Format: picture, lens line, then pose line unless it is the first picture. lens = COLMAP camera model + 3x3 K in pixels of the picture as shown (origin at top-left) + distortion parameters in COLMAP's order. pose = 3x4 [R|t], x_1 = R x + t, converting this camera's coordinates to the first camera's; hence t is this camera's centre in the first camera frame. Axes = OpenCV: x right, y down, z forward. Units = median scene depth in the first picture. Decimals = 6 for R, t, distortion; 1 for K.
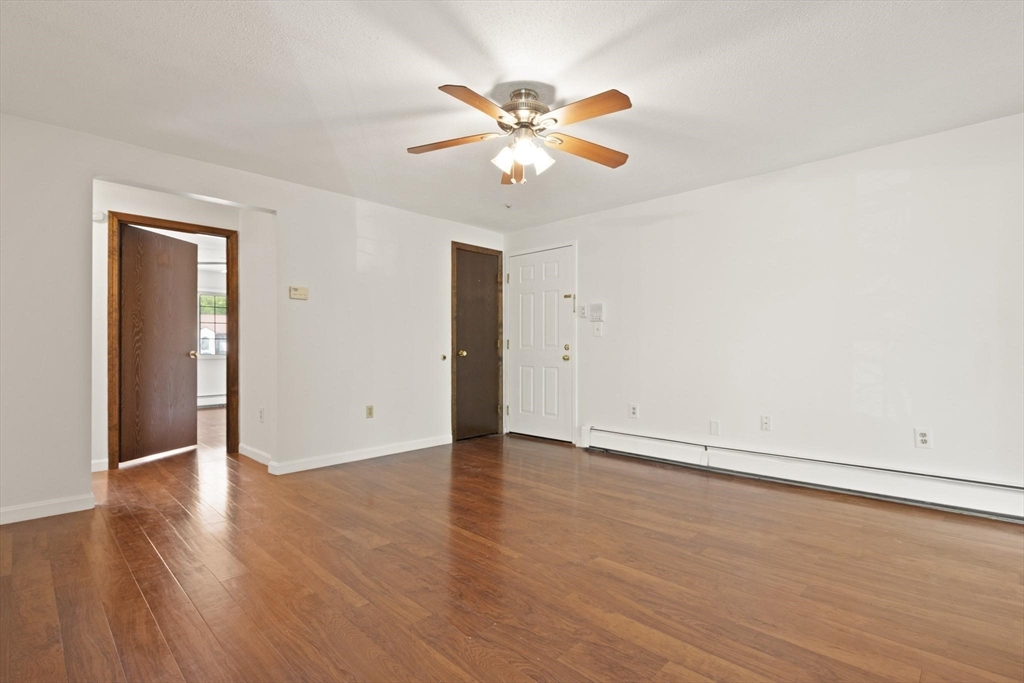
lens RADIAL K [[467.4, 0, 513.1], [0, 467.4, 352.4], [0, 0, 1]] dist [0.000183, 0.000030]
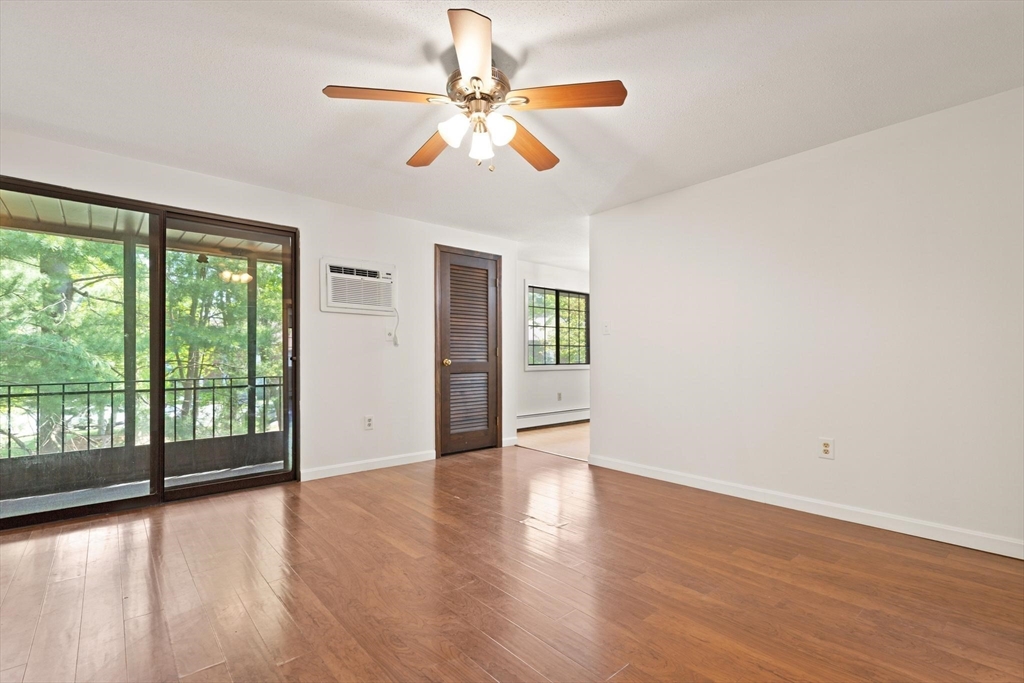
lens RADIAL K [[467.4, 0, 513.1], [0, 467.4, 352.4], [0, 0, 1]] dist [0.000183, 0.000030]
pose [[-0.996054, 0.005717, 0.088564, -0.133153], [0.005245, 0.999971, -0.005557, -0.015870], [-0.088593, -0.005070, -0.996055, 2.097358]]
